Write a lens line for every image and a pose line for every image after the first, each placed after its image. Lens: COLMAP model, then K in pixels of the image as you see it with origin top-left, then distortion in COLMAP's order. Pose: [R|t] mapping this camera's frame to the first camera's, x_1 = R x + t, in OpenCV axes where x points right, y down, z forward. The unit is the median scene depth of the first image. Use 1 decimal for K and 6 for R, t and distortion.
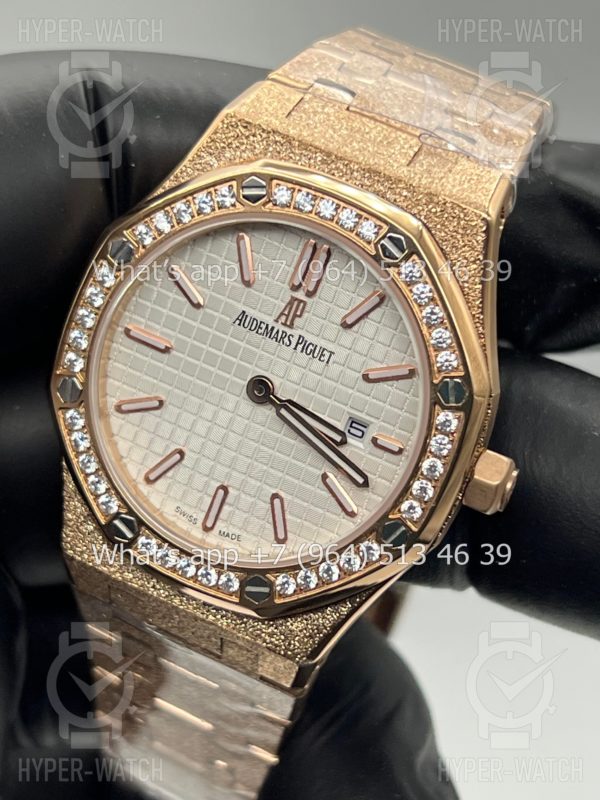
lens RADIAL K [[1820.8, 0, 303.9], [0, 1820.8, 402.0], [0, 0, 1]] dist [0.210823, 0.000000]
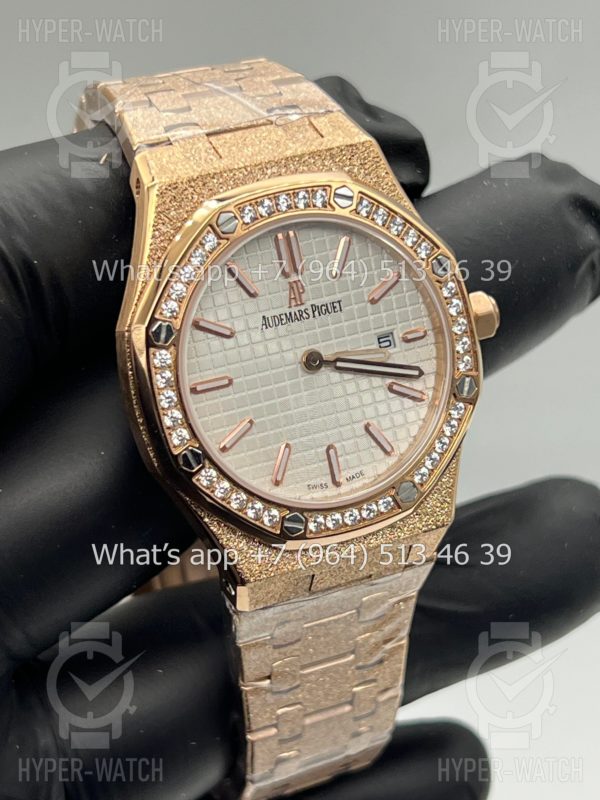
lens RADIAL K [[1820.8, 0, 295.5], [0, 1820.8, 403.0], [0, 0, 1]] dist [0.210823, 0.000000]
pose [[0.647828, -0.569674, 0.505757, -0.655093], [0.564560, 0.804774, 0.183332, -0.211162], [-0.511460, 0.166763, 0.842970, -0.003394]]
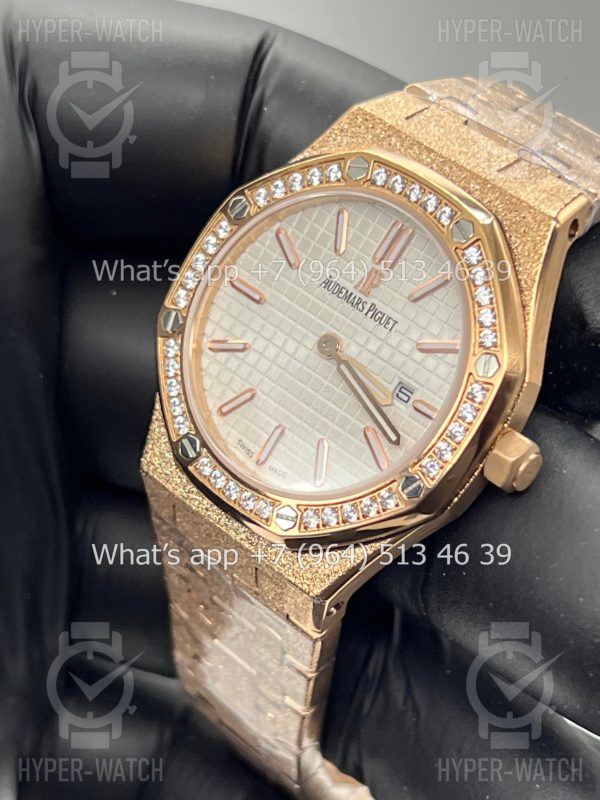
lens RADIAL K [[1820.8, 0, 298.1], [0, 1820.8, 404.2], [0, 0, 1]] dist [0.210823, 0.000000]
pose [[0.955613, 0.183050, -0.230859, 0.221050], [-0.215233, 0.968818, -0.122748, 0.168256], [0.201191, 0.166989, 0.965214, -0.069892]]
